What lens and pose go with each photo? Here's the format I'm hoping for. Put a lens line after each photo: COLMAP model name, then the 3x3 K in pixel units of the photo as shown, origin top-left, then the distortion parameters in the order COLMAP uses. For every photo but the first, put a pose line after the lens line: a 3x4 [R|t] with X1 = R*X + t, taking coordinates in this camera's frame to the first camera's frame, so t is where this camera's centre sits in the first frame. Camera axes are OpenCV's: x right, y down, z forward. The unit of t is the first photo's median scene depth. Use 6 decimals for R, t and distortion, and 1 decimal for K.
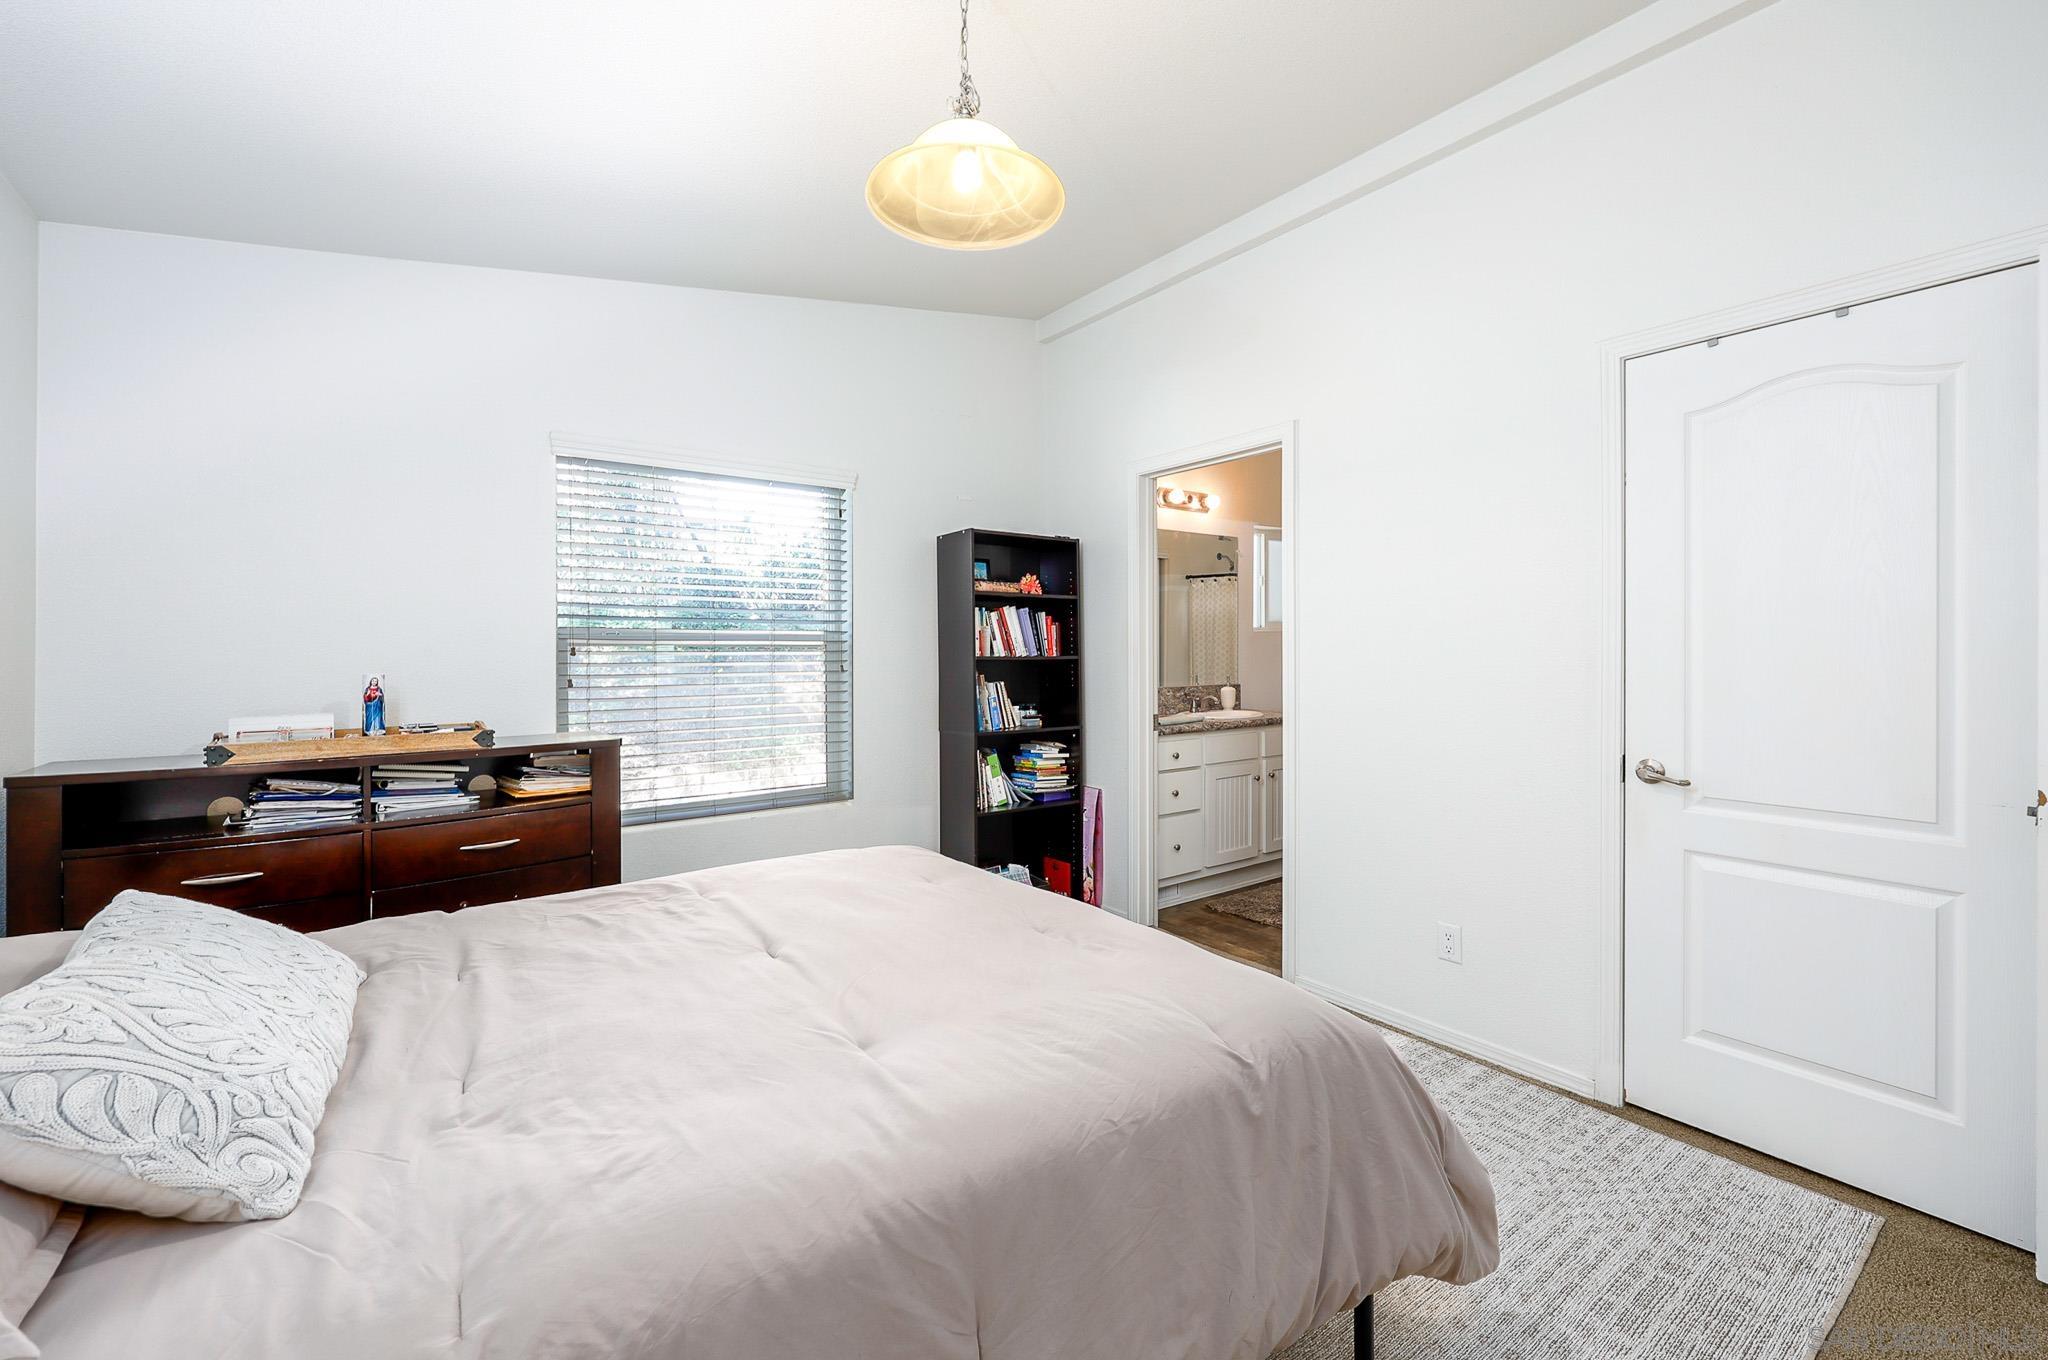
lens RADIAL K [[831.2, 0, 1027.8], [0, 831.2, 658.8], [0, 0, 1]] dist [0.001140, -0.000160]
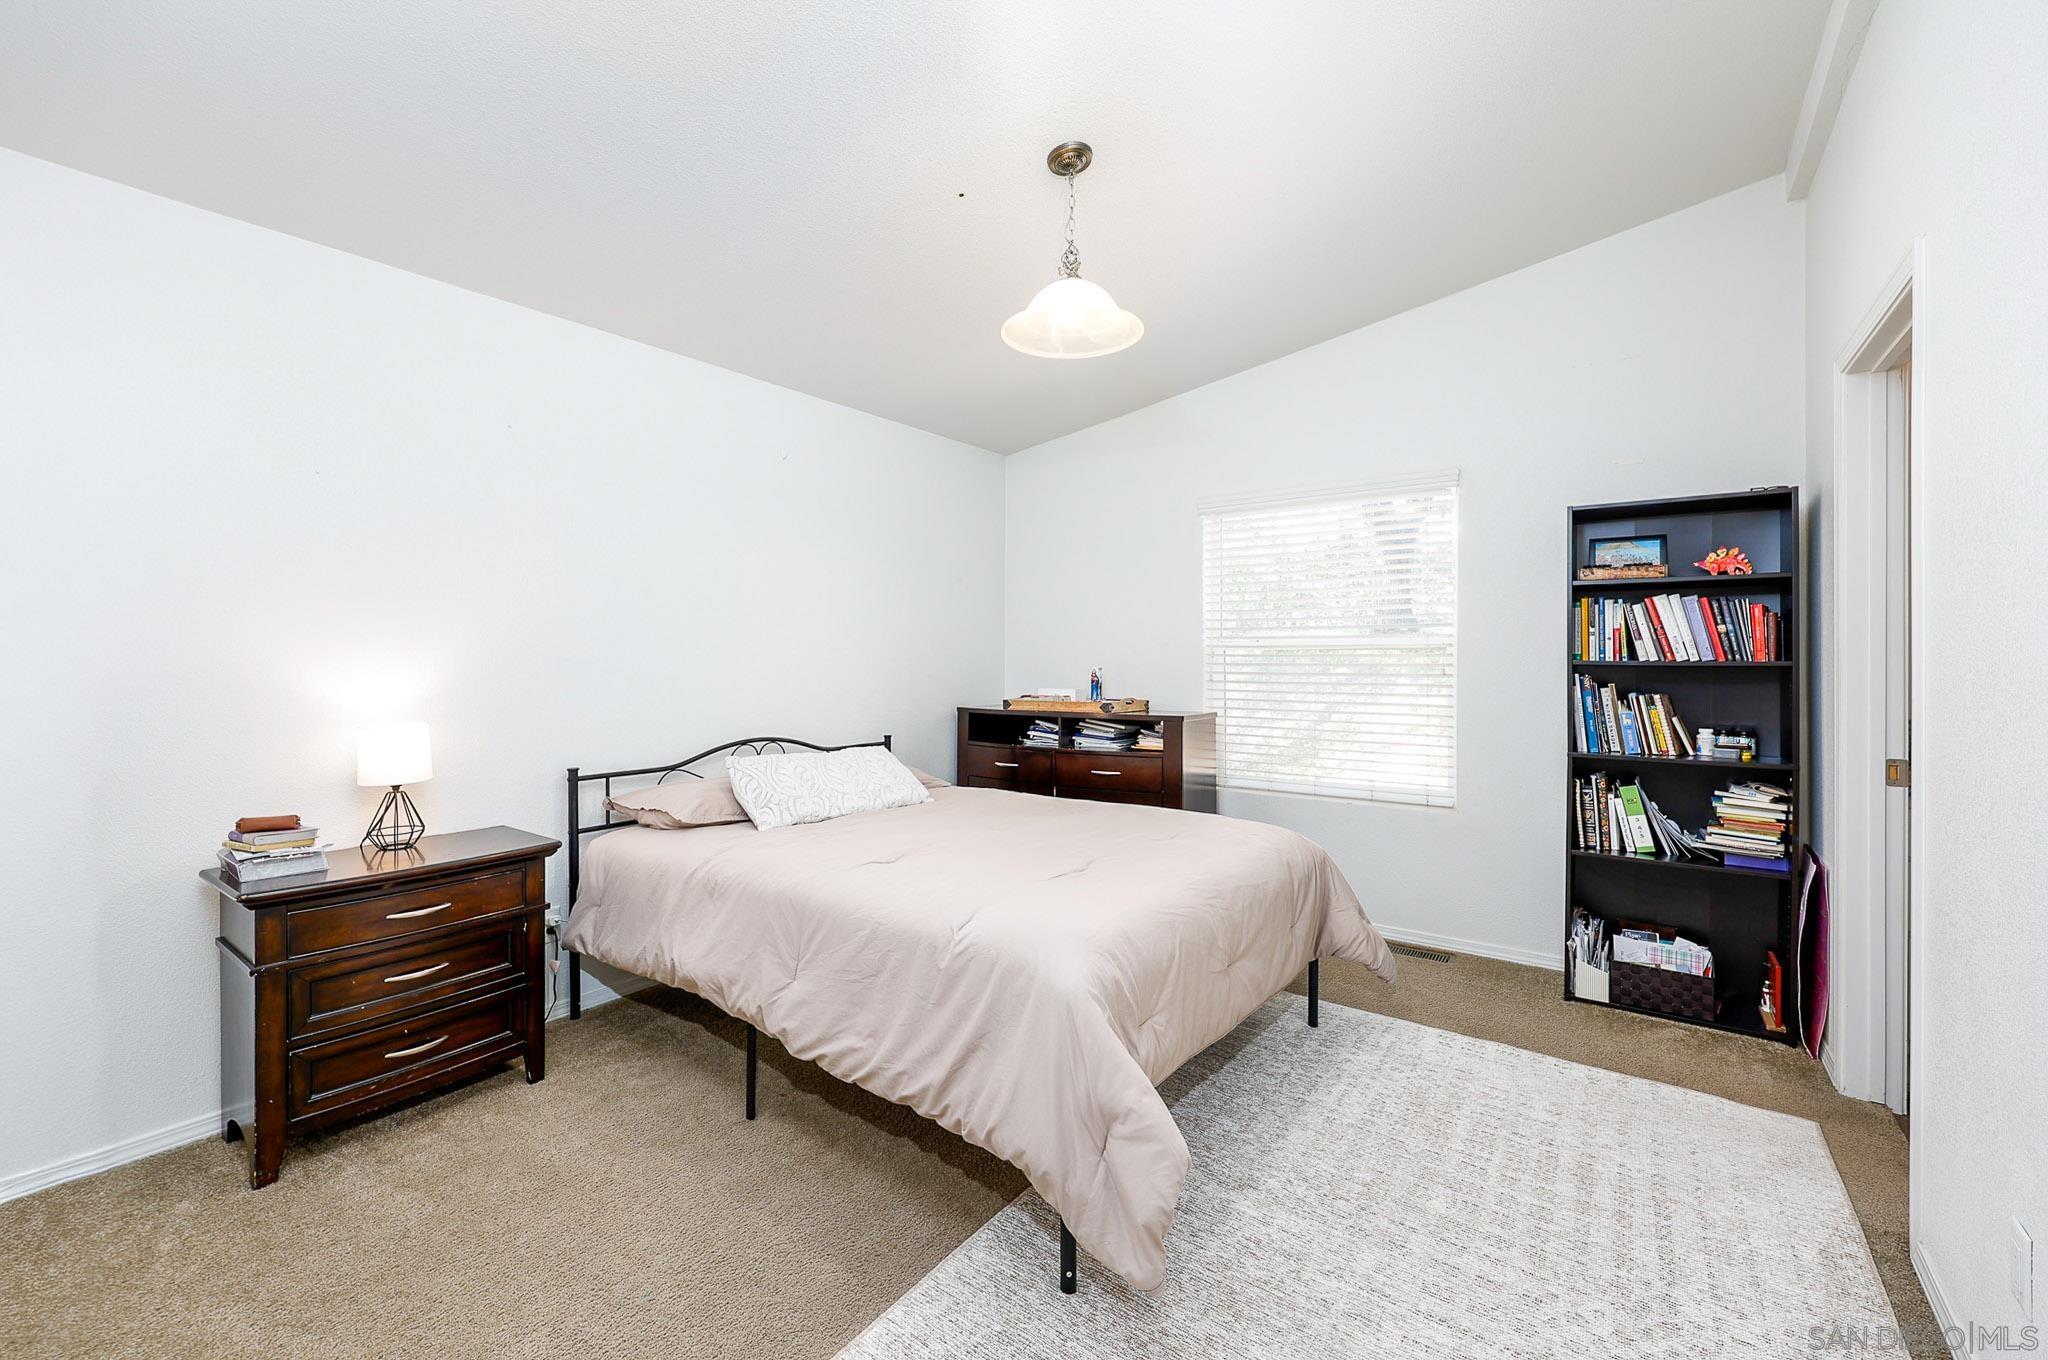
lens RADIAL K [[831.2, 0, 1028.0], [0, 831.2, 668.9], [0, 0, 1]] dist [0.001140, -0.000160]
pose [[0.298522, 0.014182, -0.954297, 0.518459], [-0.010067, 0.999881, 0.011710, 0.000957], [0.954350, 0.006111, 0.298629, 0.212980]]
